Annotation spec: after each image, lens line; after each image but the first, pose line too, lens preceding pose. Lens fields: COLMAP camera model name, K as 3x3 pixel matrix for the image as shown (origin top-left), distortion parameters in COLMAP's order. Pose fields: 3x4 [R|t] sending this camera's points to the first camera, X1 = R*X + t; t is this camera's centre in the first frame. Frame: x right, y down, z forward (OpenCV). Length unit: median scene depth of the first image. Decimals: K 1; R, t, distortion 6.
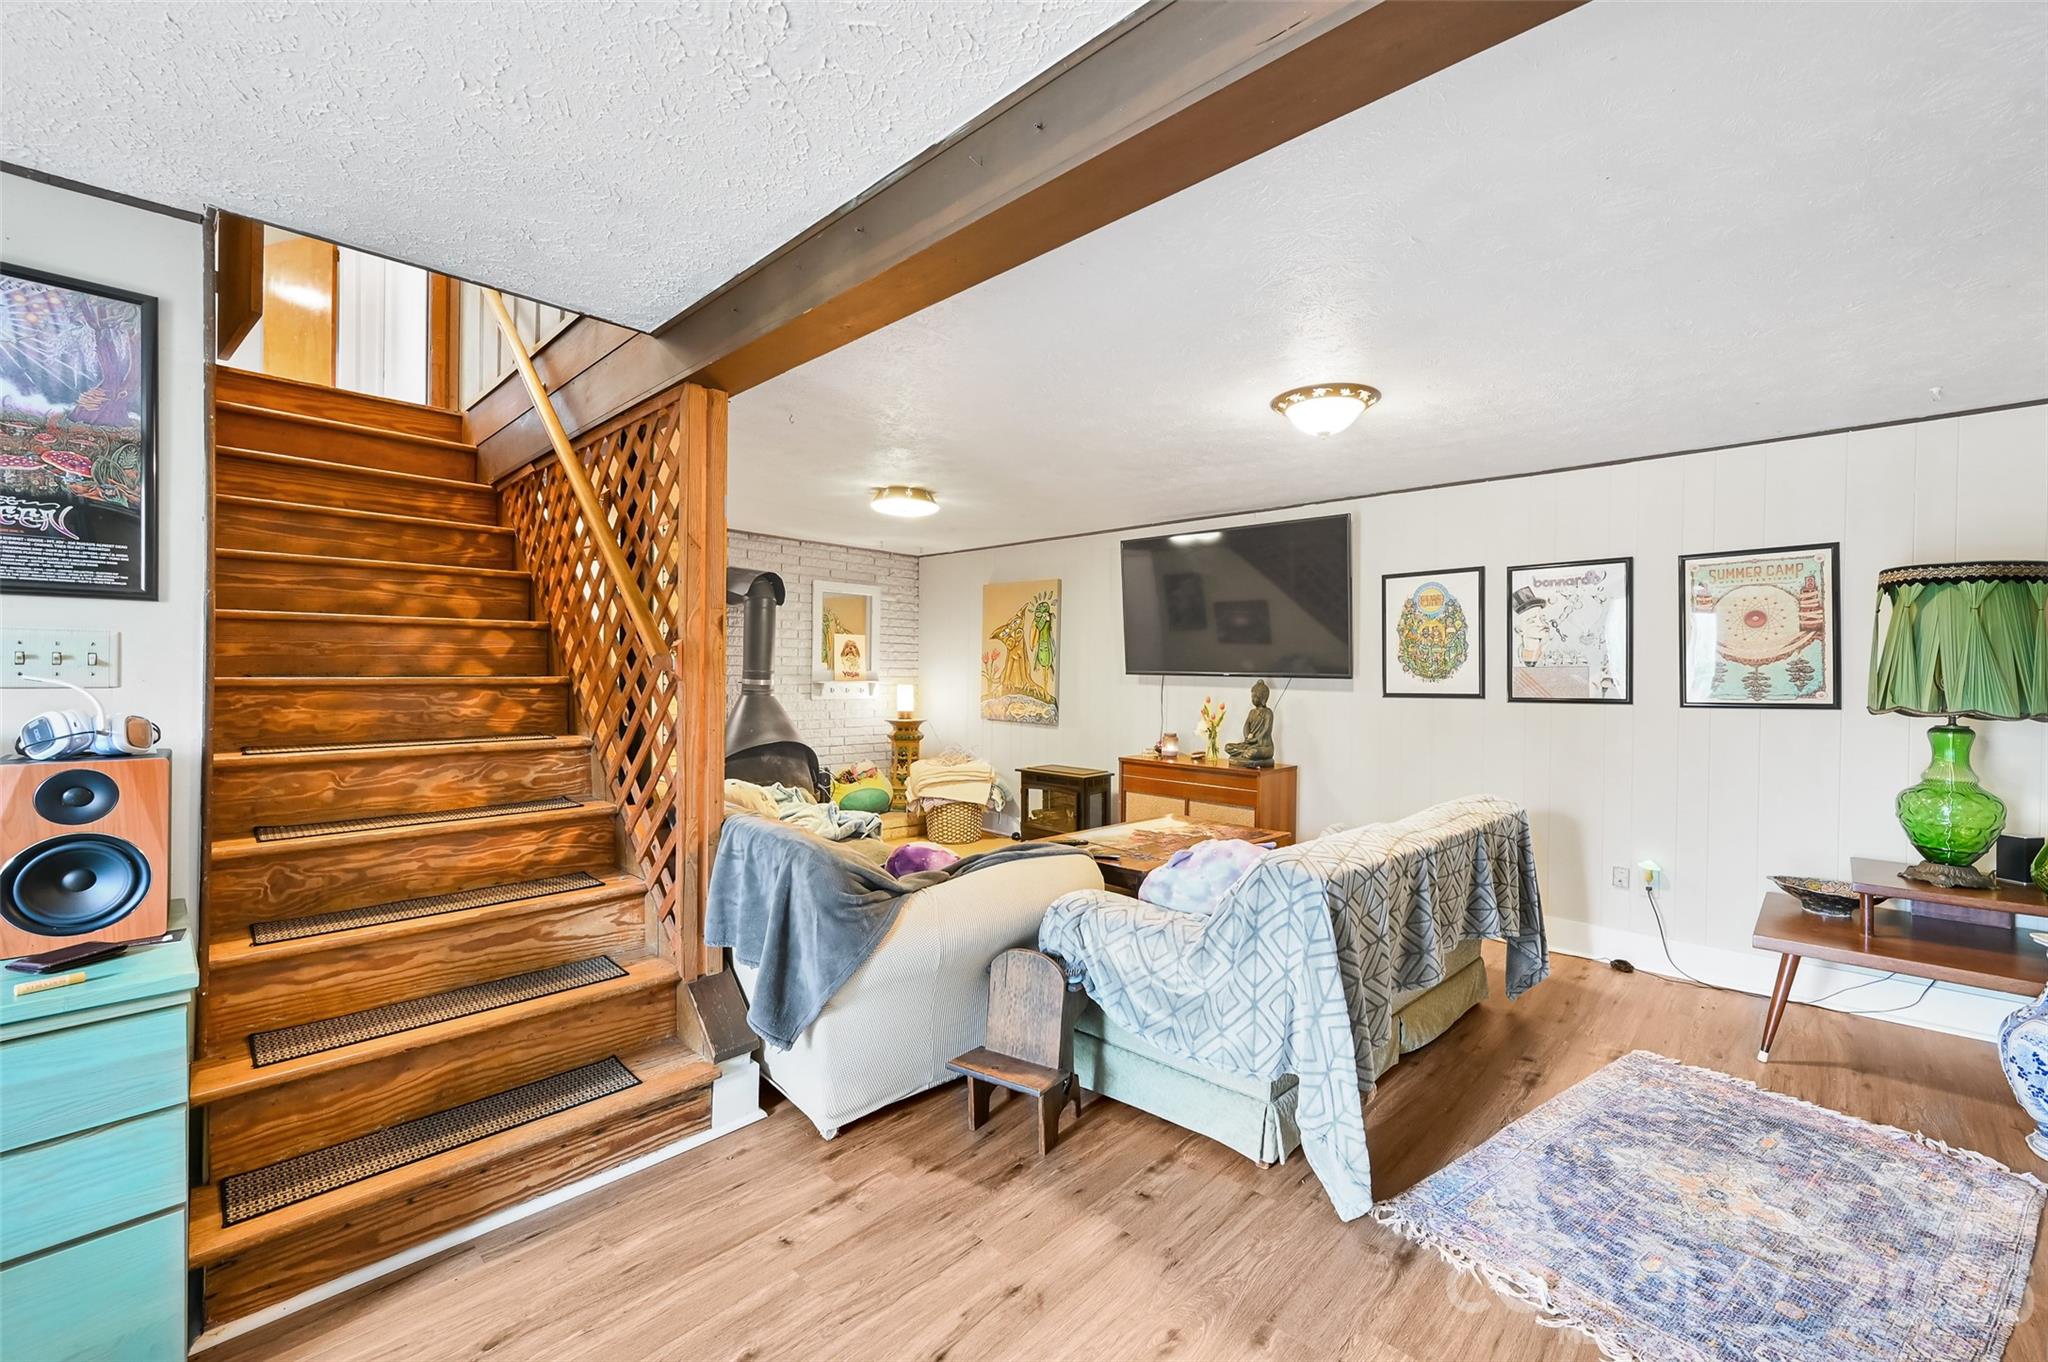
lens RADIAL K [[816.2, 0, 1021.8], [0, 816.2, 666.1], [0, 0, 1]] dist [0.008013, -0.000402]
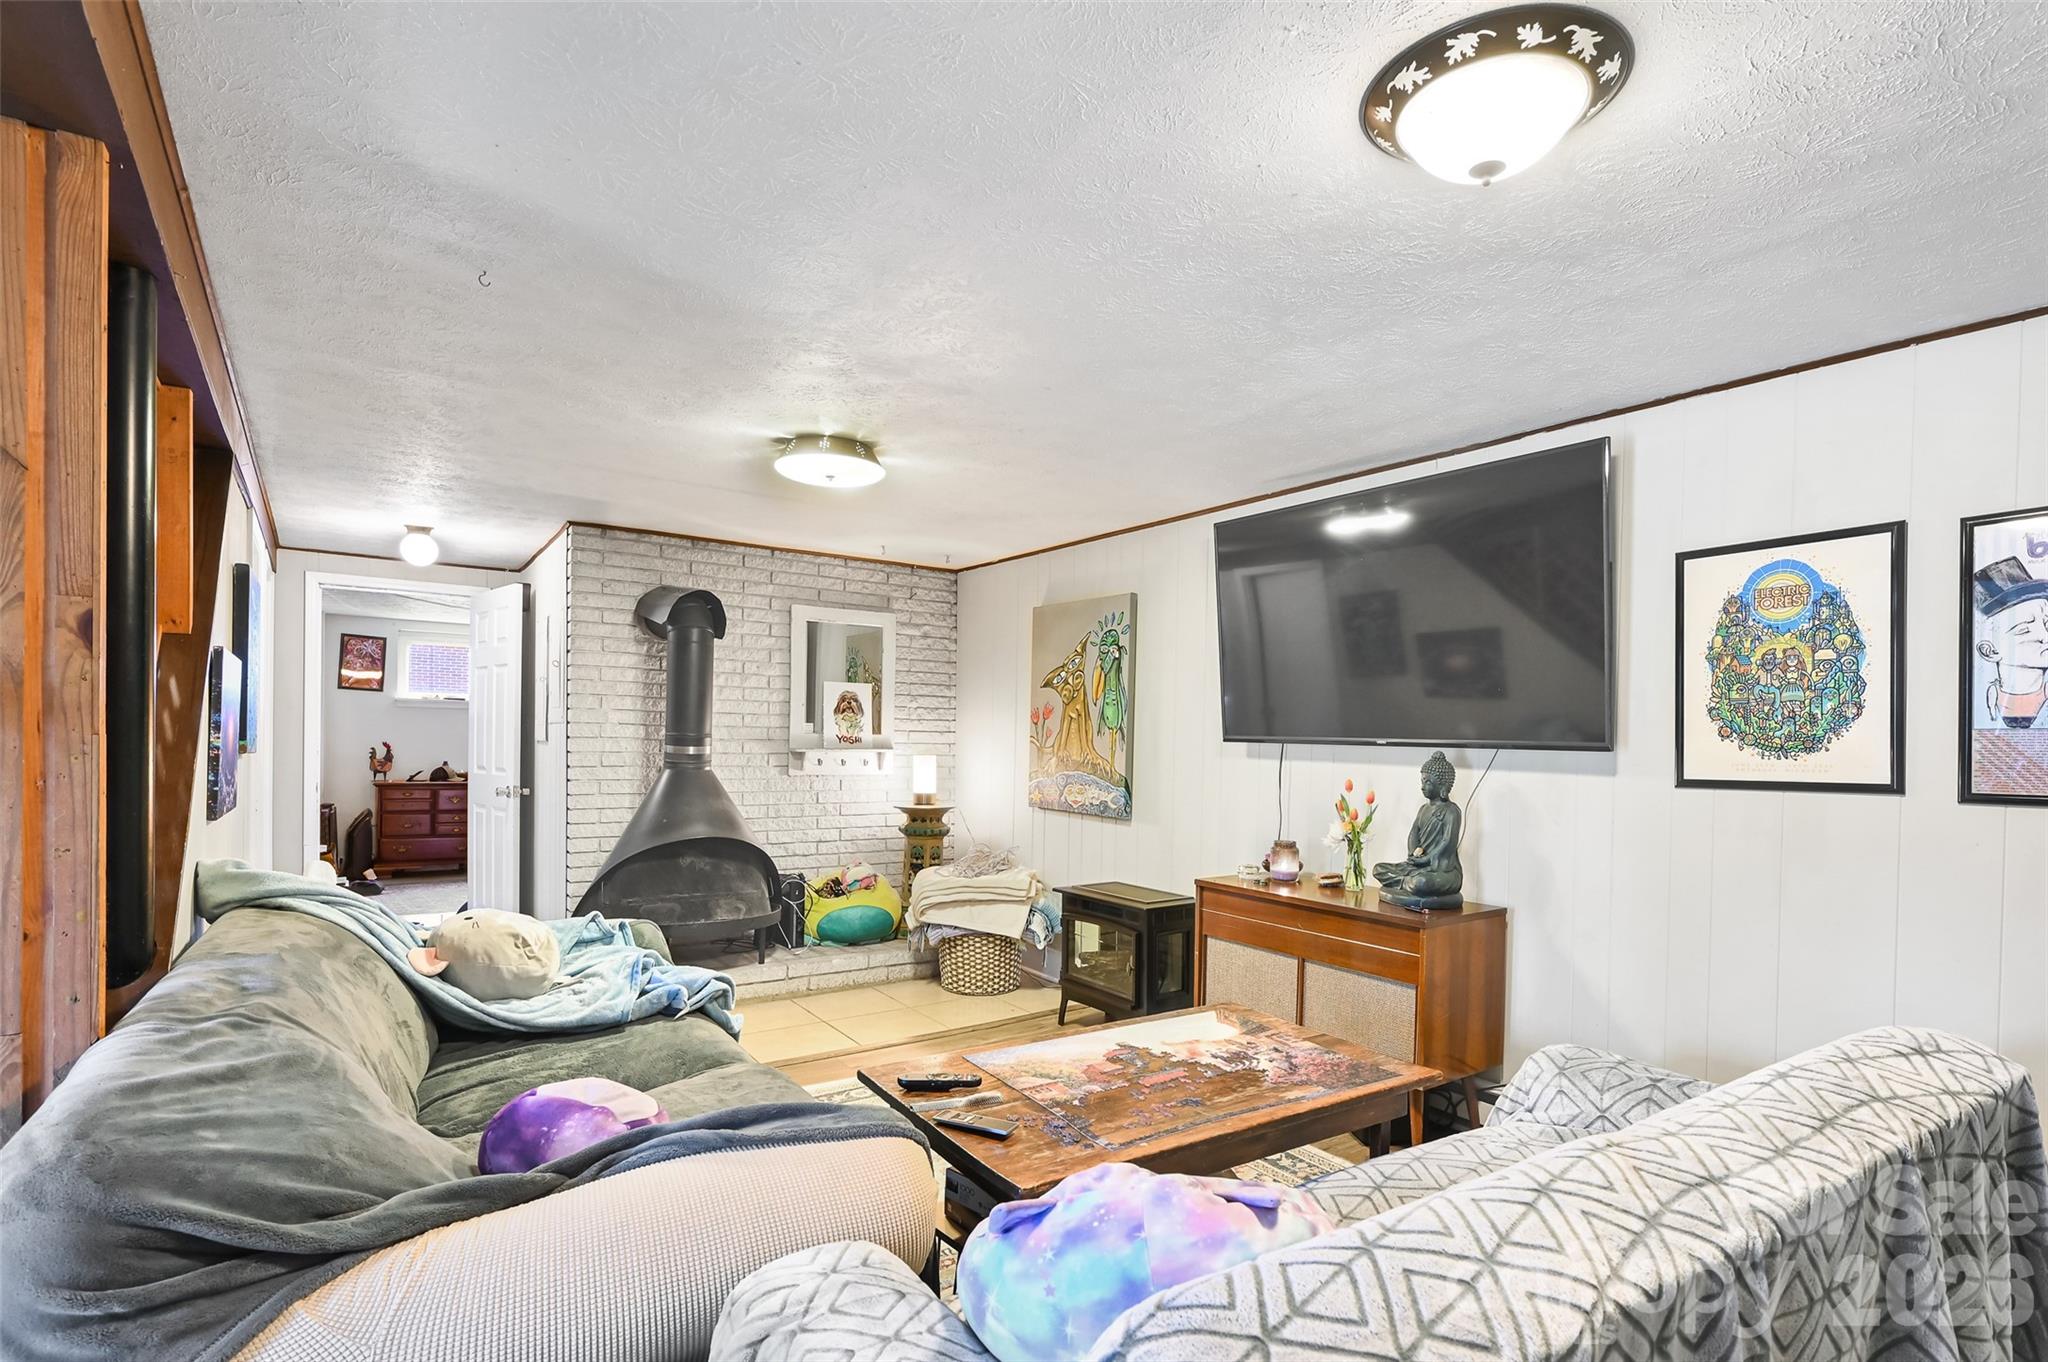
lens RADIAL K [[986.2, 0, 1030.2], [0, 986.2, 738.3], [0, 0, 1]] dist [0.003110, -0.000741]
pose [[0.981078, 0.004708, -0.193554, 0.130910], [-0.003514, 0.999973, 0.006514, 0.003502], [0.193579, -0.005710, 0.981068, 0.248867]]
